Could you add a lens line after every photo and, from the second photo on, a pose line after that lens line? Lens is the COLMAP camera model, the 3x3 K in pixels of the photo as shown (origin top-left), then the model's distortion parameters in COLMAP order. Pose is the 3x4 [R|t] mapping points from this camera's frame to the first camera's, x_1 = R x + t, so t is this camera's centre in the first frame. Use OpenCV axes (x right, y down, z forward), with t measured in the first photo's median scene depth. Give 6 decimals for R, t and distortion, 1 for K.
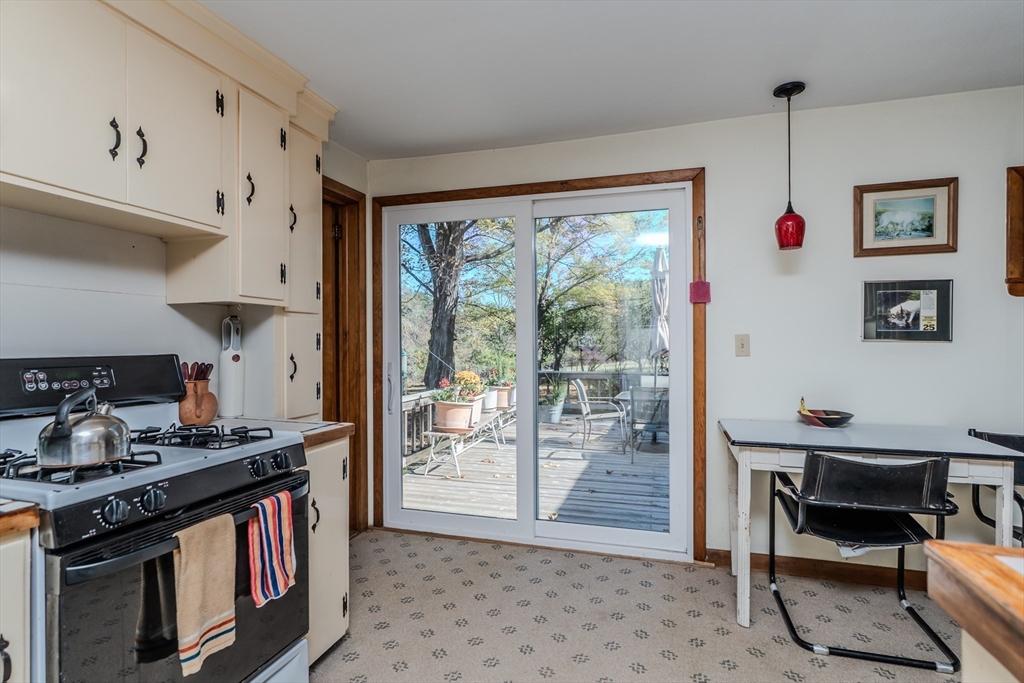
lens RADIAL K [[511.7, 0, 520.6], [0, 511.7, 343.1], [0, 0, 1]] dist [-0.000999, 0.001929]
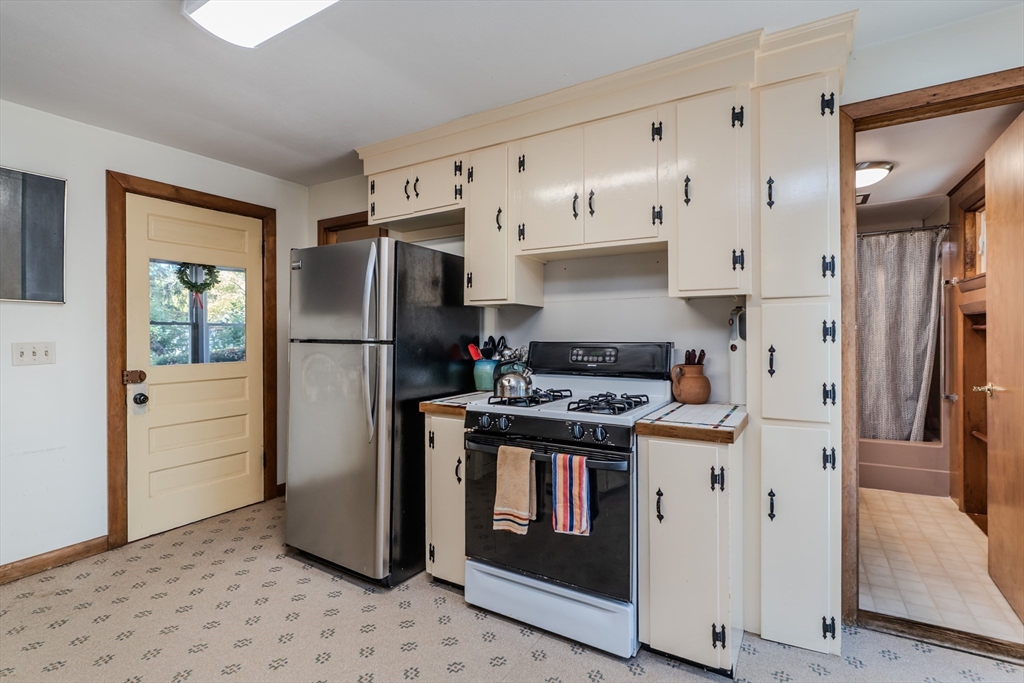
lens RADIAL K [[511.7, 0, 504.1], [0, 511.7, 329.3], [0, 0, 1]] dist [-0.000999, 0.001929]
pose [[-0.258055, -0.000267, -0.966130, 2.953781], [0.001311, 0.999999, -0.000627, -0.046428], [0.966129, -0.001428, -0.258055, 4.401960]]
